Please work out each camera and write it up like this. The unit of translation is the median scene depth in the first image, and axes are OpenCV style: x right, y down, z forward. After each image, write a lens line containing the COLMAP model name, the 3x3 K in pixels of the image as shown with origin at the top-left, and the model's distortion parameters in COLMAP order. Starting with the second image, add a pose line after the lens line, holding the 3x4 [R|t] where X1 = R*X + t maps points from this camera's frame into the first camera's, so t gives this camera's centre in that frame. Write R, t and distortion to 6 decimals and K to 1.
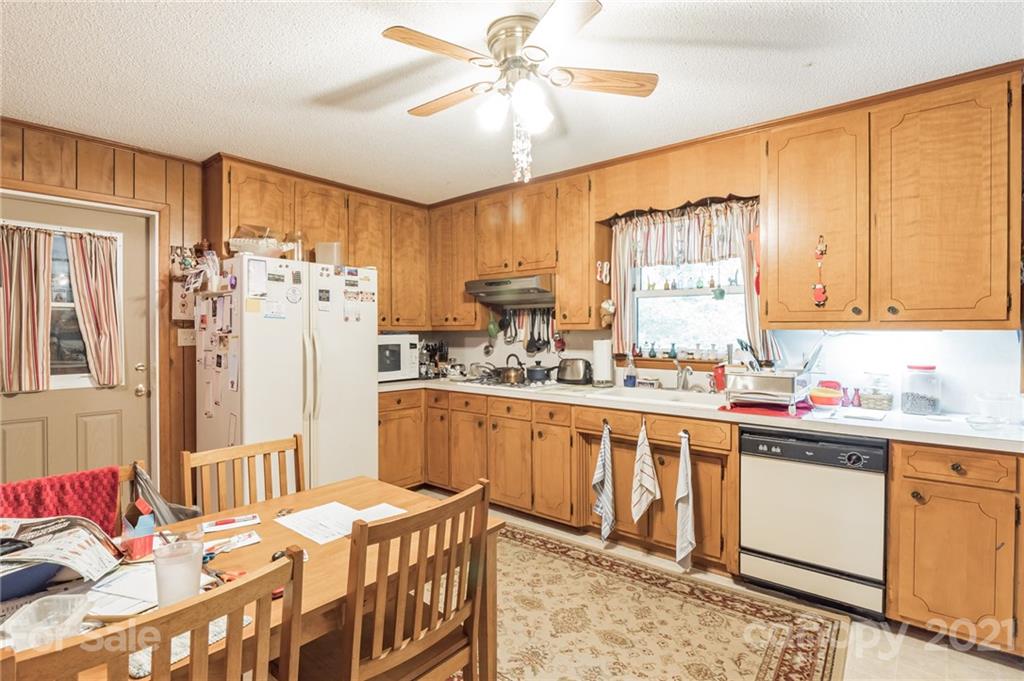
lens RADIAL K [[512.5, 0, 495.2], [0, 512.5, 336.6], [0, 0, 1]] dist [-0.017019, -0.000648]
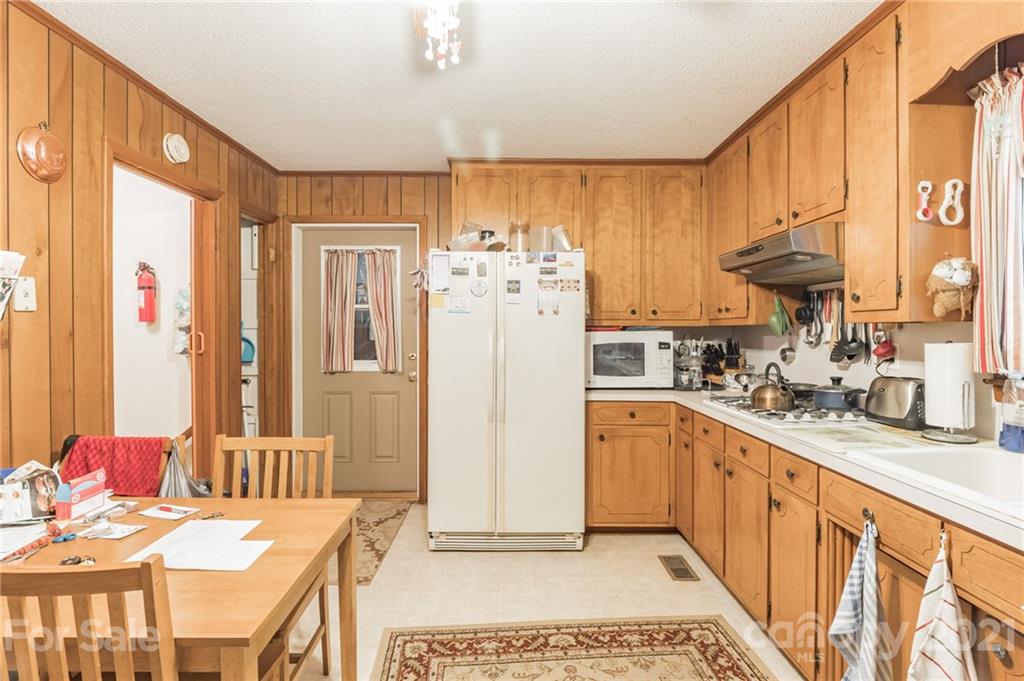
lens RADIAL K [[495.5, 0, 498.3], [0, 495.5, 334.7], [0, 0, 1]] dist [-0.001640, -0.012276]
pose [[0.645366, 0.009843, -0.763810, 0.278301], [-0.008478, 0.999948, 0.005723, -0.000477], [0.763827, 0.002782, 0.645415, 0.362805]]
